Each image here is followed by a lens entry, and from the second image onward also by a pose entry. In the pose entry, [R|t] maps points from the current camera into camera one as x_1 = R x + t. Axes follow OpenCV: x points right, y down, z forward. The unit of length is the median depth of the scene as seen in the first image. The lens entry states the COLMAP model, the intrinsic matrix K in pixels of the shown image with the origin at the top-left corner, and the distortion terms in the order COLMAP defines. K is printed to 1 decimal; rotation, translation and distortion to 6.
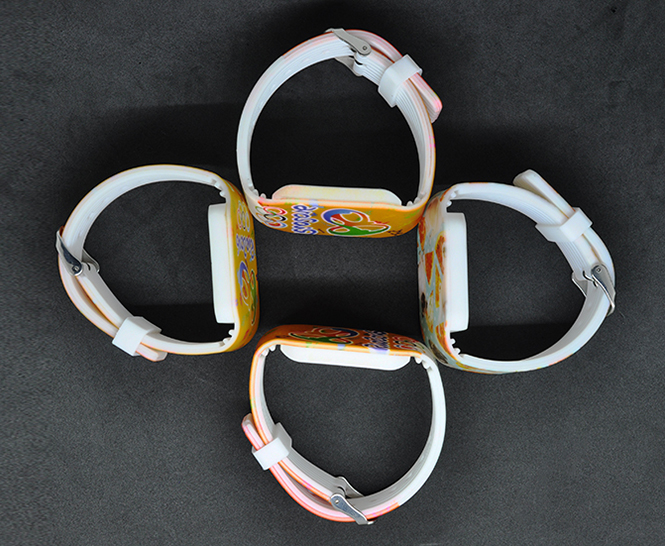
lens RADIAL K [[1271.0, 0, 332.1], [0, 1271.0, 273.0], [0, 0, 1]] dist [0.004253, 0.000000]
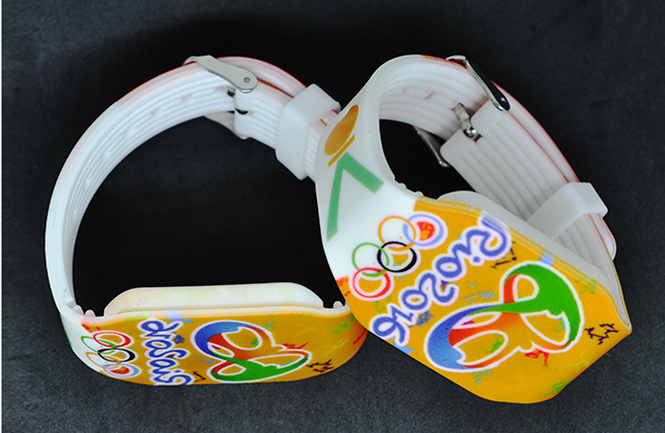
lens RADIAL K [[1306.4, 0, 333.3], [0, 1306.4, 215.9], [0, 0, 1]] dist [-0.014941, 0.000000]
pose [[0.995722, -0.080057, 0.046132, 0.033277], [0.089312, 0.961869, -0.258519, 0.061126], [-0.023676, 0.261534, 0.964904, 0.389102]]
